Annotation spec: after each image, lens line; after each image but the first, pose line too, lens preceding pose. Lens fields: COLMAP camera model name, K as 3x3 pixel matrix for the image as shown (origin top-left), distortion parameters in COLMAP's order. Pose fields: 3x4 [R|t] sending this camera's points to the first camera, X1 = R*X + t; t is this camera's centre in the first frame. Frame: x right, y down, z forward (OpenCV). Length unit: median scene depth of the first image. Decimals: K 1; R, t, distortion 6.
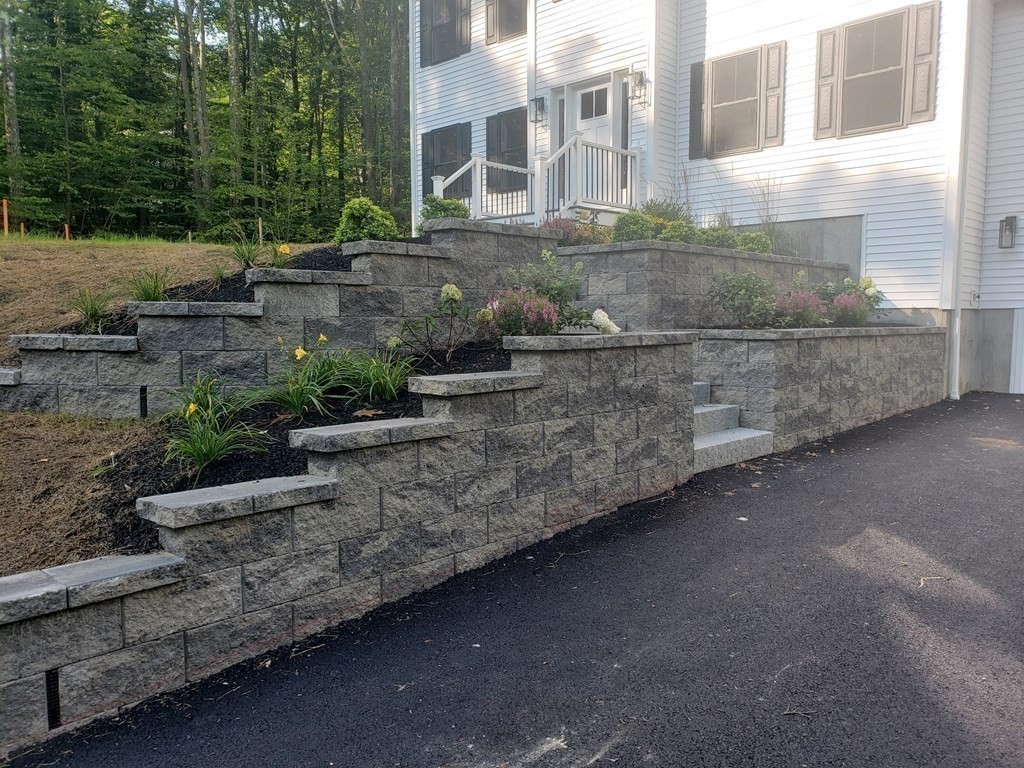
lens RADIAL K [[782.0, 0, 525.2], [0, 782.0, 382.0], [0, 0, 1]] dist [0.090673, -0.146263]
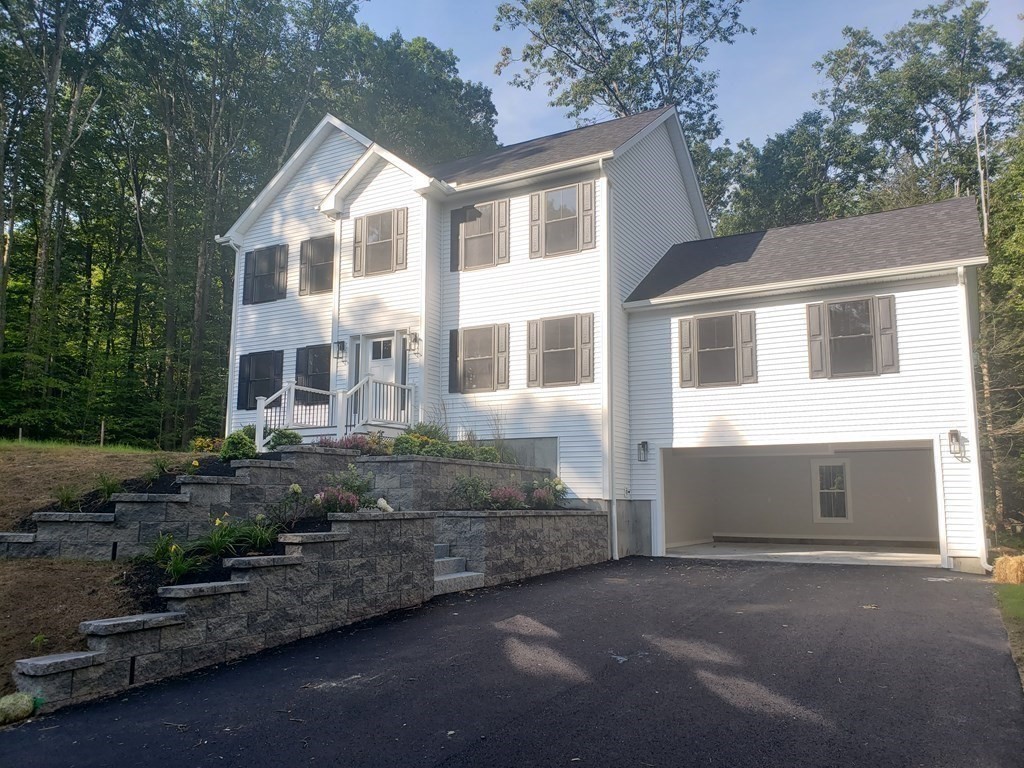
lens RADIAL K [[782.0, 0, 525.2], [0, 782.0, 382.0], [0, 0, 1]] dist [0.090673, -0.146263]
pose [[0.963659, 0.045884, 0.263165, -0.056381], [0.017424, 0.972244, -0.233318, 0.056655], [-0.266566, 0.229424, 0.936113, -0.641466]]
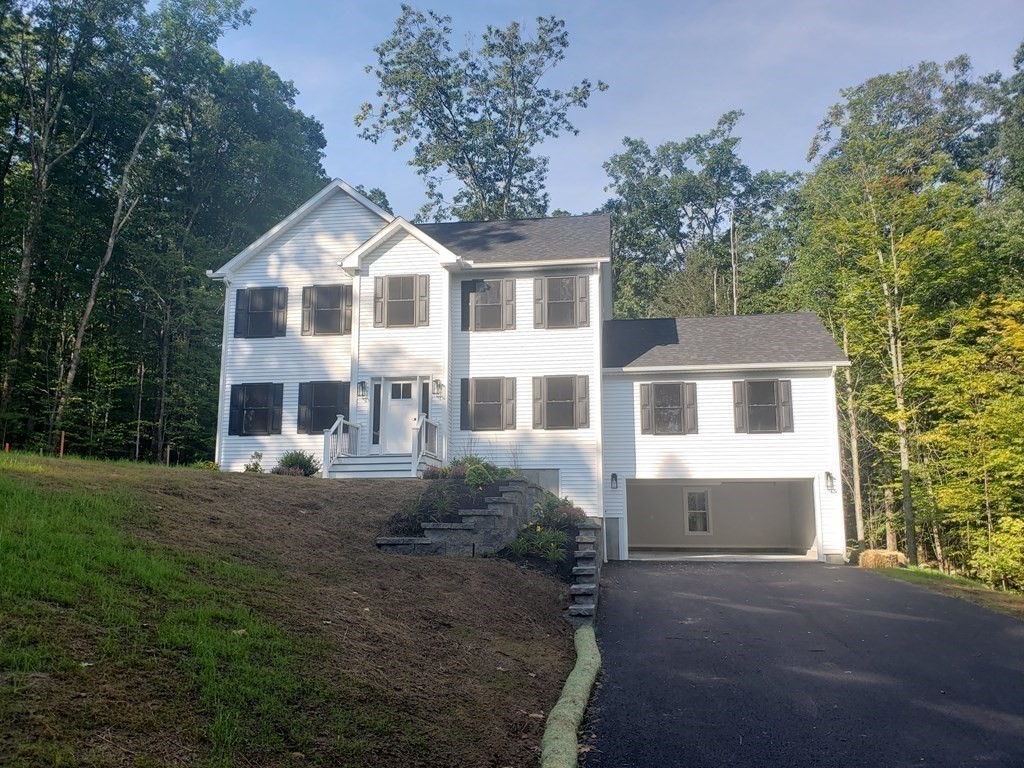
lens RADIAL K [[782.0, 0, 525.2], [0, 782.0, 382.0], [0, 0, 1]] dist [0.090673, -0.146263]
pose [[0.796571, 0.108153, 0.594792, -1.259976], [0.052676, 0.967708, -0.246507, 0.088615], [-0.602246, 0.227691, 0.765151, -0.763985]]
